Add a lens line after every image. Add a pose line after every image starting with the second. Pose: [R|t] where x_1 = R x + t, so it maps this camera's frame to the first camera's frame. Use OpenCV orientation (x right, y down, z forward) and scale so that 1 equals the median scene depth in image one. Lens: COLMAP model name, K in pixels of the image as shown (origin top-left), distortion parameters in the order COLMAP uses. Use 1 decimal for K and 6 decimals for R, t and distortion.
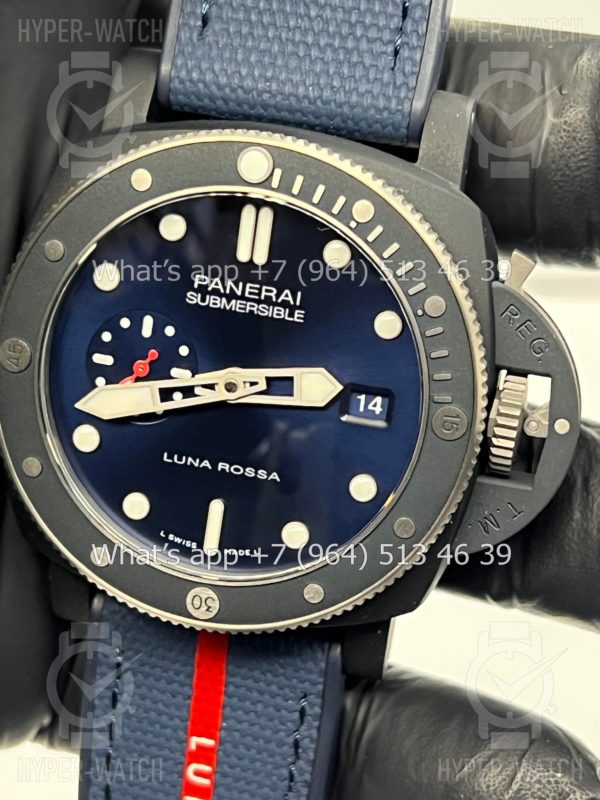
lens RADIAL K [[1789.3, 0, 304.1], [0, 1789.3, 401.1], [0, 0, 1]] dist [0.215502, 0.000000]
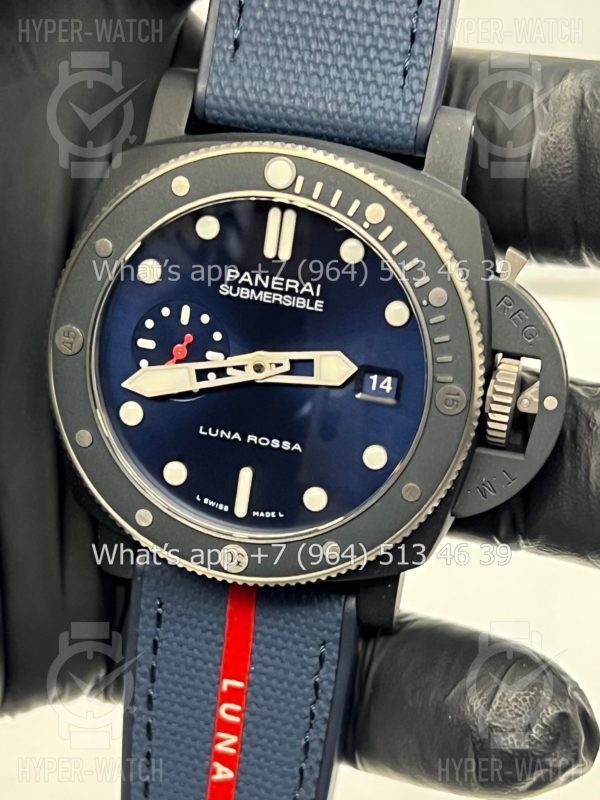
lens RADIAL K [[1789.3, 0, 303.6], [0, 1789.3, 404.1], [0, 0, 1]] dist [0.215502, 0.000000]
pose [[0.999870, 0.001779, -0.016054, 0.005825], [-0.001687, 0.999982, 0.005720, 0.008275], [0.016064, -0.005692, 0.999855, -0.133472]]
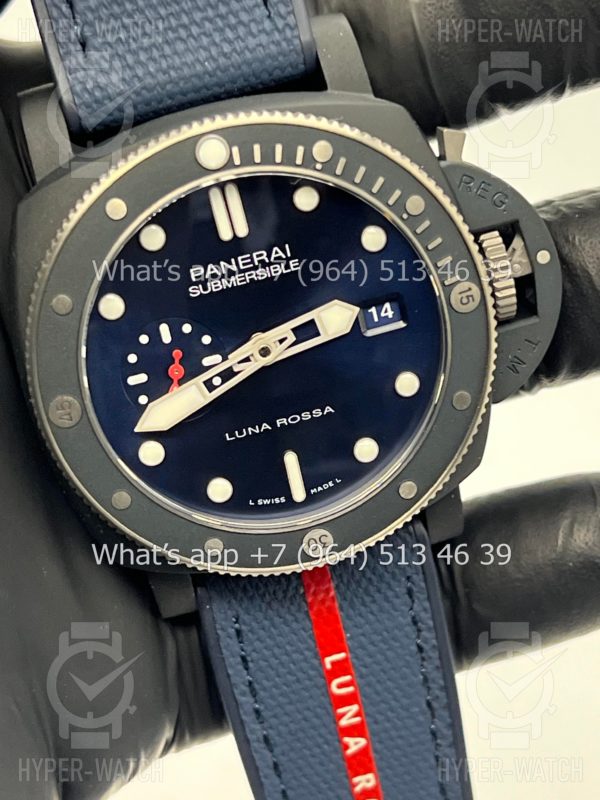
lens RADIAL K [[1789.3, 0, 299.6], [0, 1789.3, 394.5], [0, 0, 1]] dist [0.215502, 0.000000]
pose [[0.878454, -0.428982, 0.210461, -0.256923], [0.409228, 0.902817, 0.132110, -0.116882], [-0.246680, -0.029926, 0.968635, -0.044071]]
